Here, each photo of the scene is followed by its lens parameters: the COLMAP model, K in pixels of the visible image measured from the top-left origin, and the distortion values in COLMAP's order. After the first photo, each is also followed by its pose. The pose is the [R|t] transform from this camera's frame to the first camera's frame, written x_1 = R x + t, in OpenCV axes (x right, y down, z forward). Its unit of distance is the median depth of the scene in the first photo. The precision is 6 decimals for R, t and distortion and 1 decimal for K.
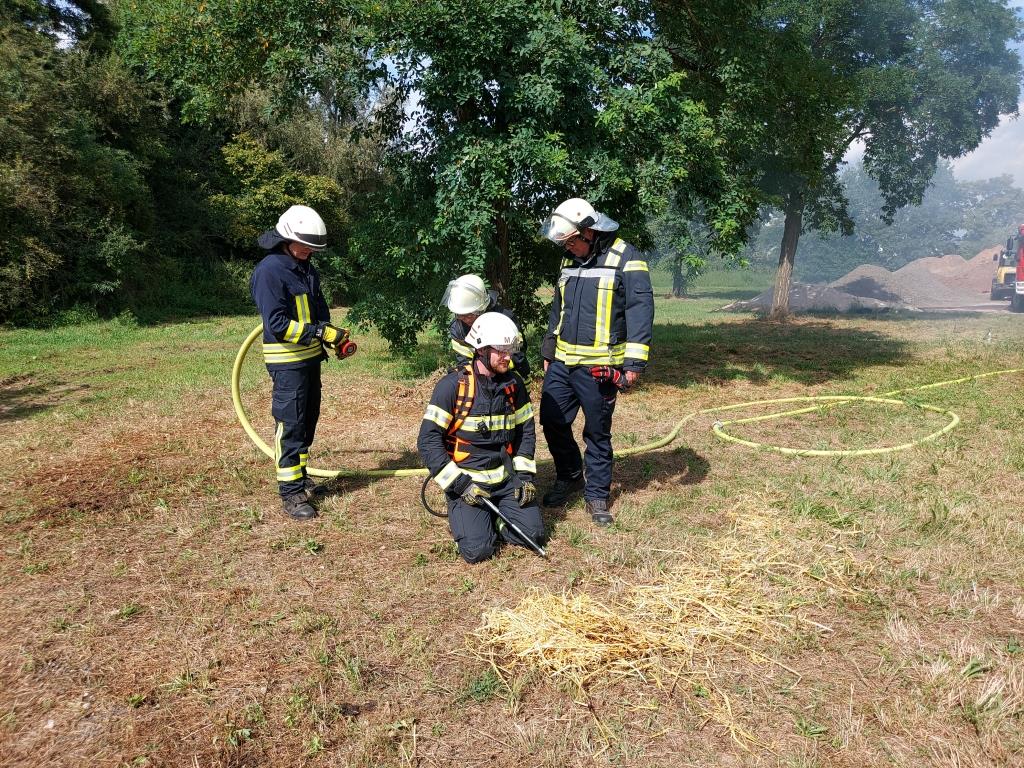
lens RADIAL K [[772.4, 0, 517.9], [0, 772.4, 389.4], [0, 0, 1]] dist [0.040923, -0.017165]
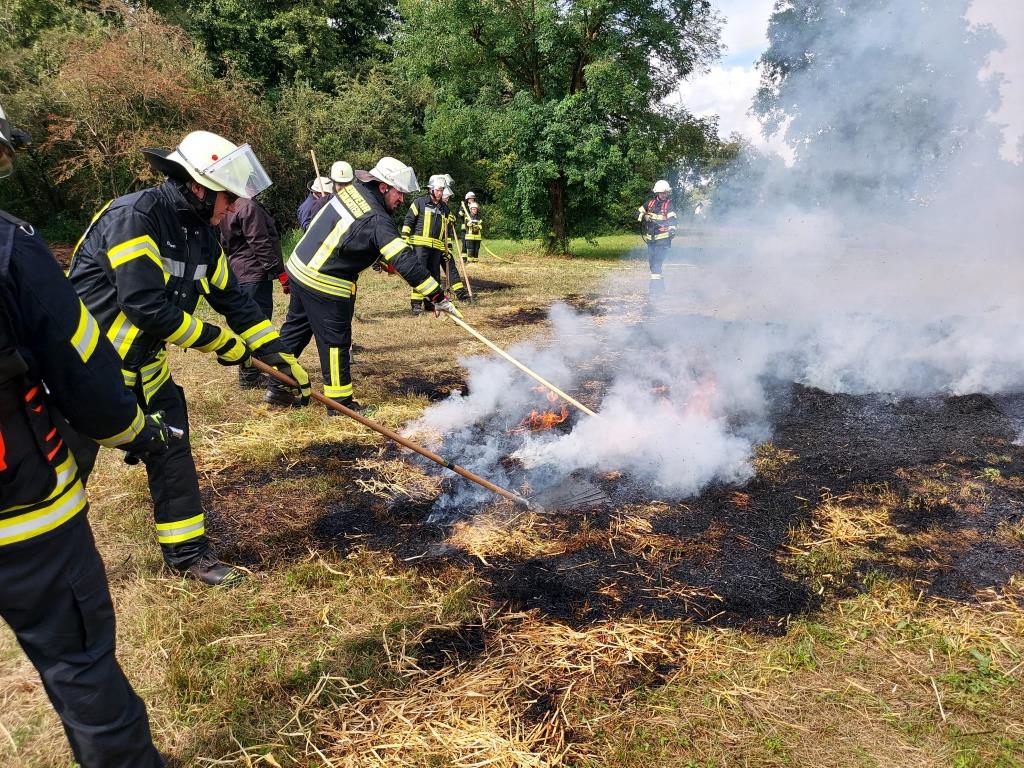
lens RADIAL K [[772.4, 0, 499.2], [0, 772.4, 393.7], [0, 0, 1]] dist [0.040923, -0.017165]
pose [[0.926590, 0.101451, -0.362132, 0.333940], [-0.072406, 0.993036, 0.092932, 0.086000], [0.369038, -0.059889, 0.927483, -0.587667]]
